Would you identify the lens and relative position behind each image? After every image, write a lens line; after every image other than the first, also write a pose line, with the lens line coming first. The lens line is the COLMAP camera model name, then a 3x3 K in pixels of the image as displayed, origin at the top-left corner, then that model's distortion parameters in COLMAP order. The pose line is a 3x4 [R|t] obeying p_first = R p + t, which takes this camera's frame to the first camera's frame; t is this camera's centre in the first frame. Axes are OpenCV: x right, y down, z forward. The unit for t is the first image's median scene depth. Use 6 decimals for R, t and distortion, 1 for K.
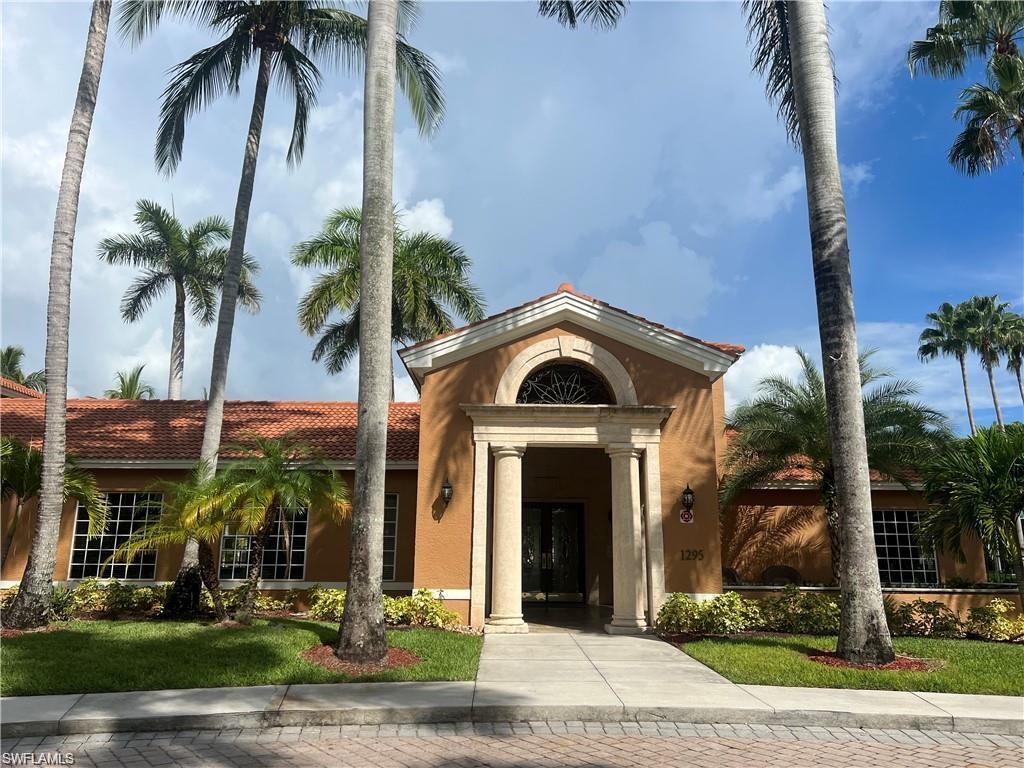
lens RADIAL K [[762.6, 0, 508.6], [0, 762.6, 385.4], [0, 0, 1]] dist [0.075328, -0.096688]
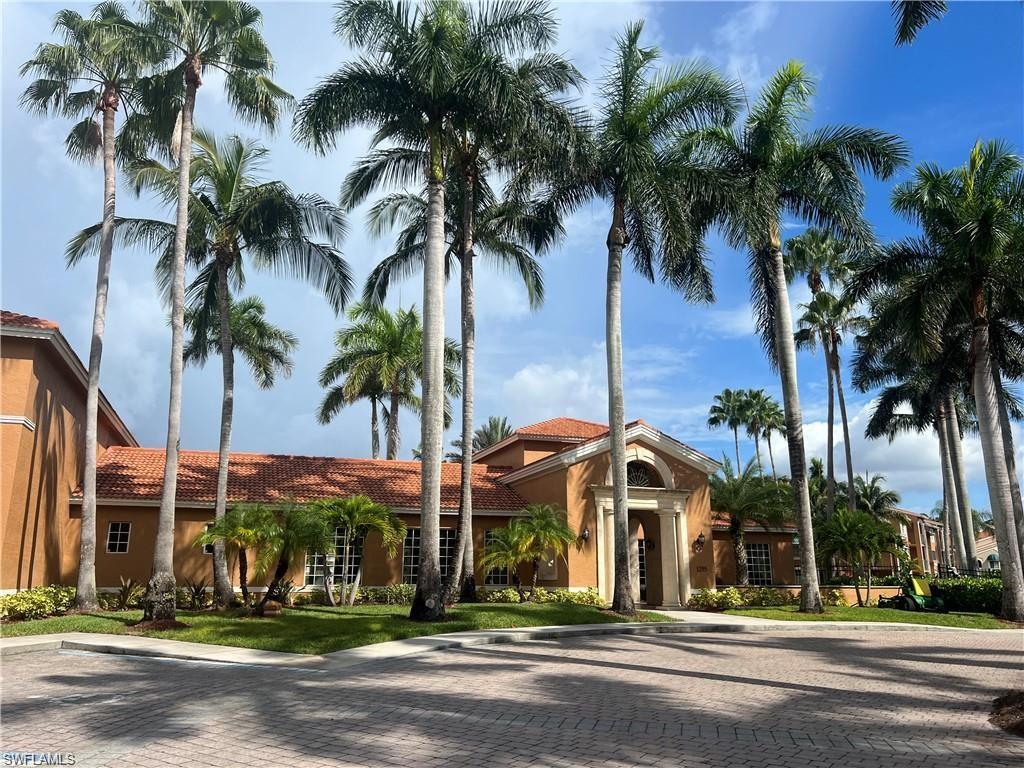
lens RADIAL K [[762.6, 0, 508.6], [0, 762.6, 385.4], [0, 0, 1]] dist [0.075328, -0.096688]
pose [[0.947839, 0.070099, 0.310946, -0.804008], [-0.062247, 0.997443, -0.035117, -0.131593], [-0.312612, 0.013930, 0.949779, -0.641401]]
